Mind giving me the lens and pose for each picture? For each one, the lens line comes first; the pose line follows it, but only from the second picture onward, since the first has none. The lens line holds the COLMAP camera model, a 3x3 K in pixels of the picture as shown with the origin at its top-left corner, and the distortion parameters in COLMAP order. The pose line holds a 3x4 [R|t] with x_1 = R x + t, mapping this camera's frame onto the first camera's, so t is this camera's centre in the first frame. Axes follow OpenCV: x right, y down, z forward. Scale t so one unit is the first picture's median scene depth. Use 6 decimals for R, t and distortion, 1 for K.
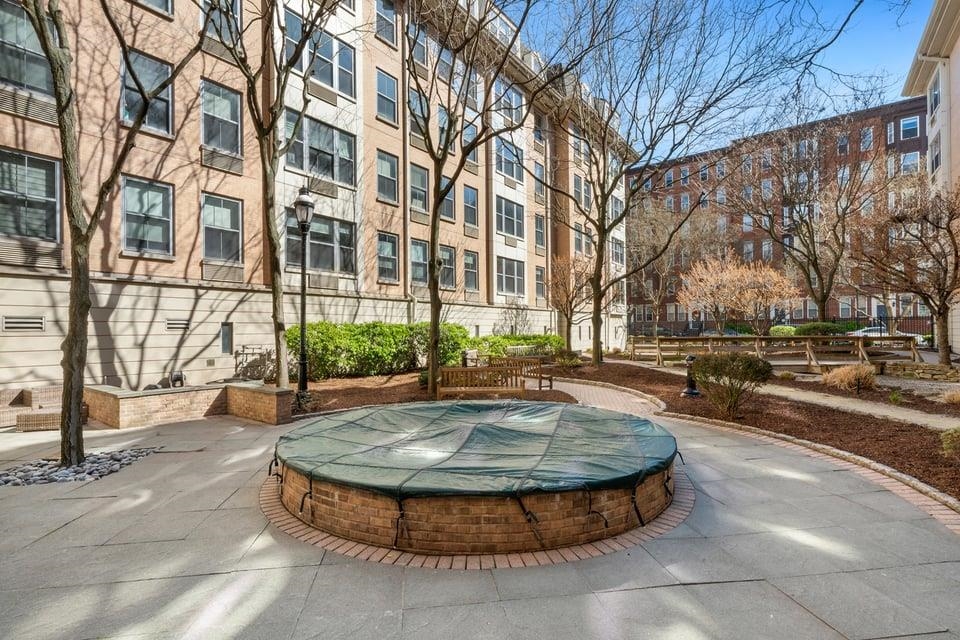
lens RADIAL K [[446.5, 0, 480.0], [0, 446.5, 320.0], [0, 0, 1]] dist [0.000611, 0.000083]
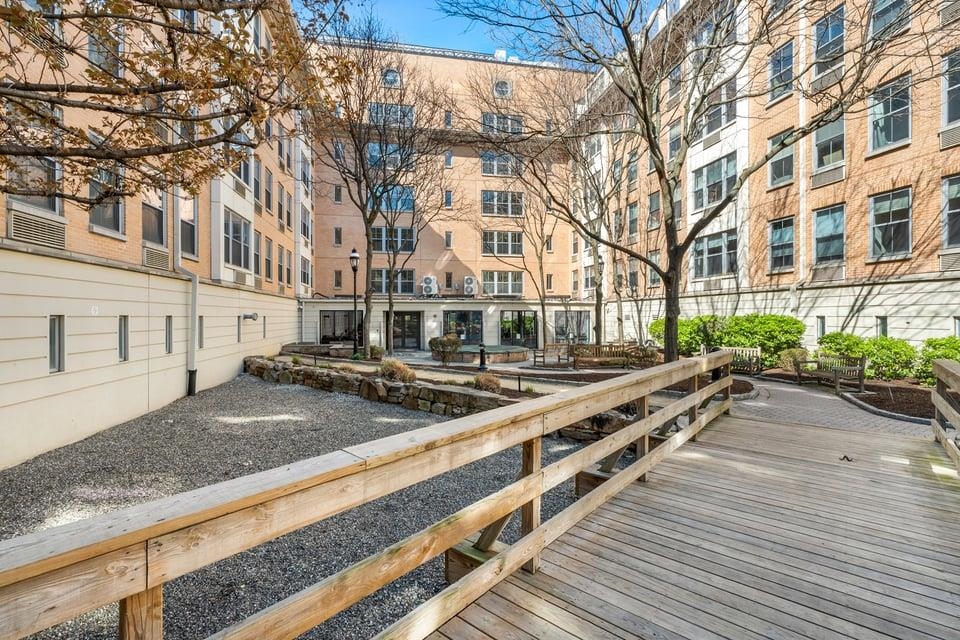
lens RADIAL K [[446.5, 0, 480.0], [0, 446.5, 320.0], [0, 0, 1]] dist [0.000611, 0.000083]
pose [[-0.687170, 0.003838, -0.726486, 1.014825], [0.006591, 0.999978, -0.000952, 0.015492], [0.726466, -0.005443, -0.687180, 1.322760]]
